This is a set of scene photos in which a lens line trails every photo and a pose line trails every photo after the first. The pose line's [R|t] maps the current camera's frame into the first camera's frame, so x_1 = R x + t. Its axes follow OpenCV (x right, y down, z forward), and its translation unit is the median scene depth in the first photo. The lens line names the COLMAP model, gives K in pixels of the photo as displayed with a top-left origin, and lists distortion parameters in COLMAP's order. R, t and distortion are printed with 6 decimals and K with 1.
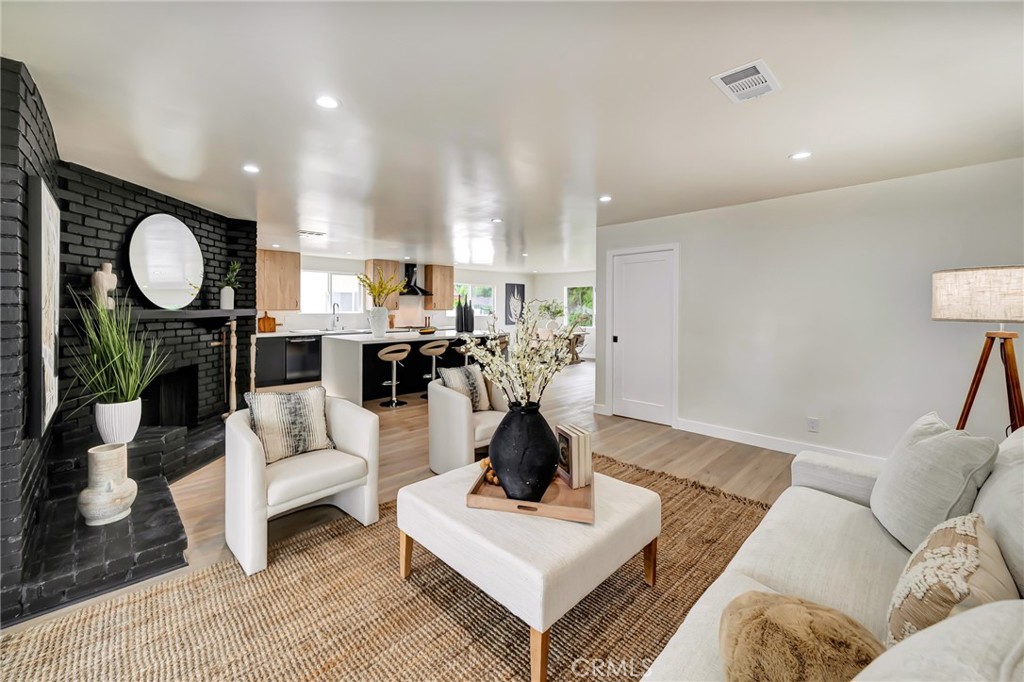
lens RADIAL K [[411.8, 0, 471.0], [0, 411.8, 309.9], [0, 0, 1]] dist [-0.000127, -0.000013]
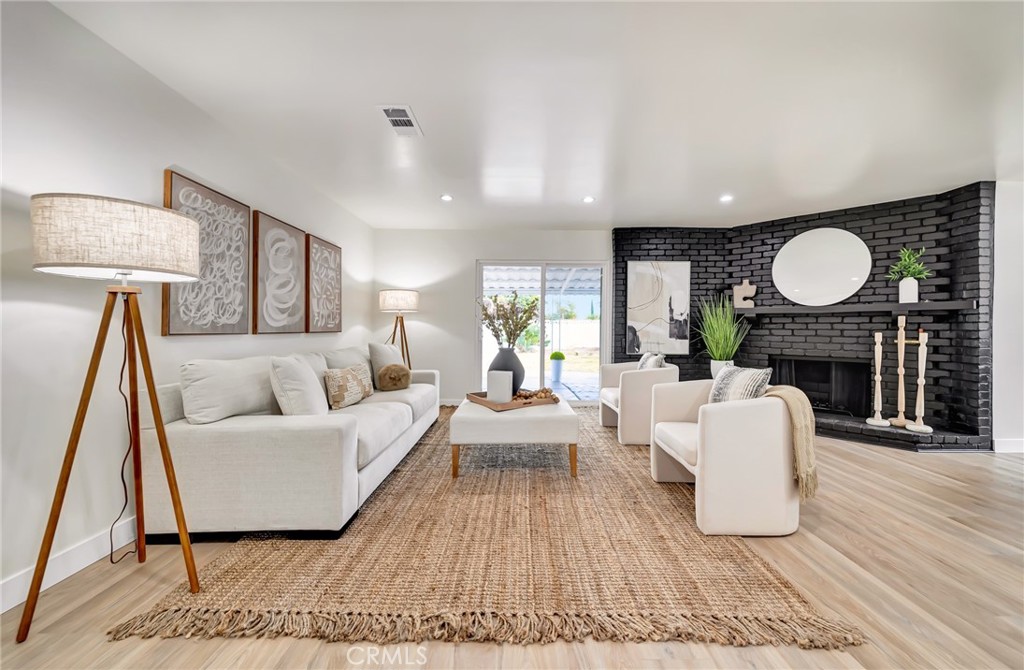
lens RADIAL K [[367.3, 0, 526.2], [0, 367.3, 332.2], [0, 0, 1]] dist [-0.000690, -0.000103]
pose [[-0.643947, 0.006895, -0.765039, 0.331438], [-0.005989, 0.999883, 0.014053, 0.032856], [0.765046, 0.013631, -0.643831, 0.528900]]
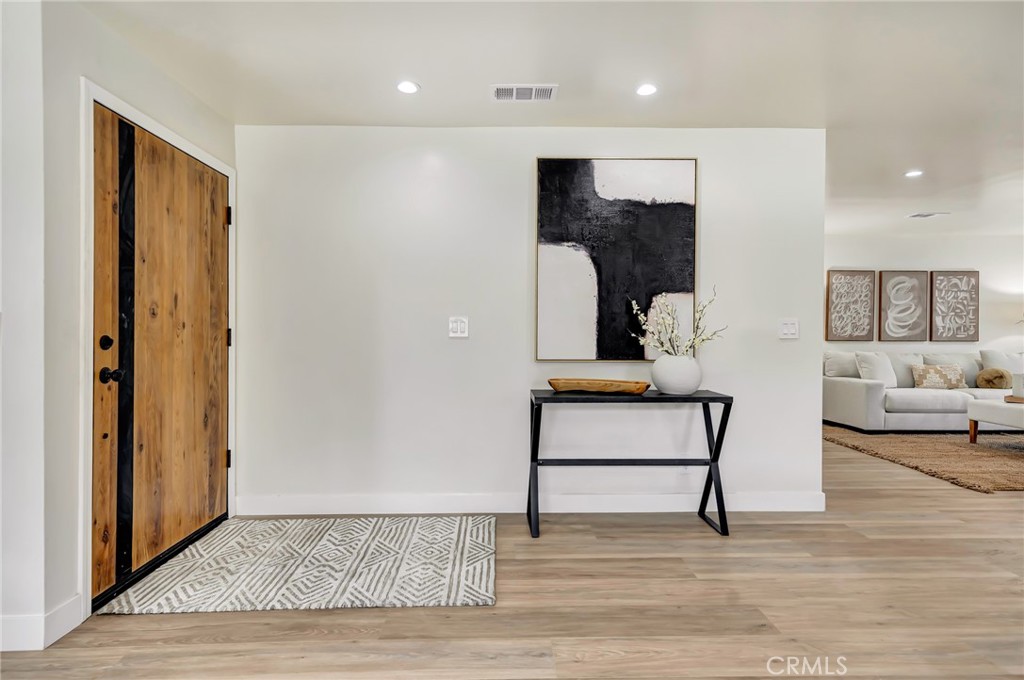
lens RADIAL K [[534.6, 0, 497.4], [0, 534.6, 336.3], [0, 0, 1]] dist [-0.000001, 0.000067]
pose [[-0.753993, -0.006654, 0.656849, 0.119668], [-0.002216, 0.999969, 0.007586, 0.027613], [-0.656879, 0.004264, -0.753984, 1.218525]]
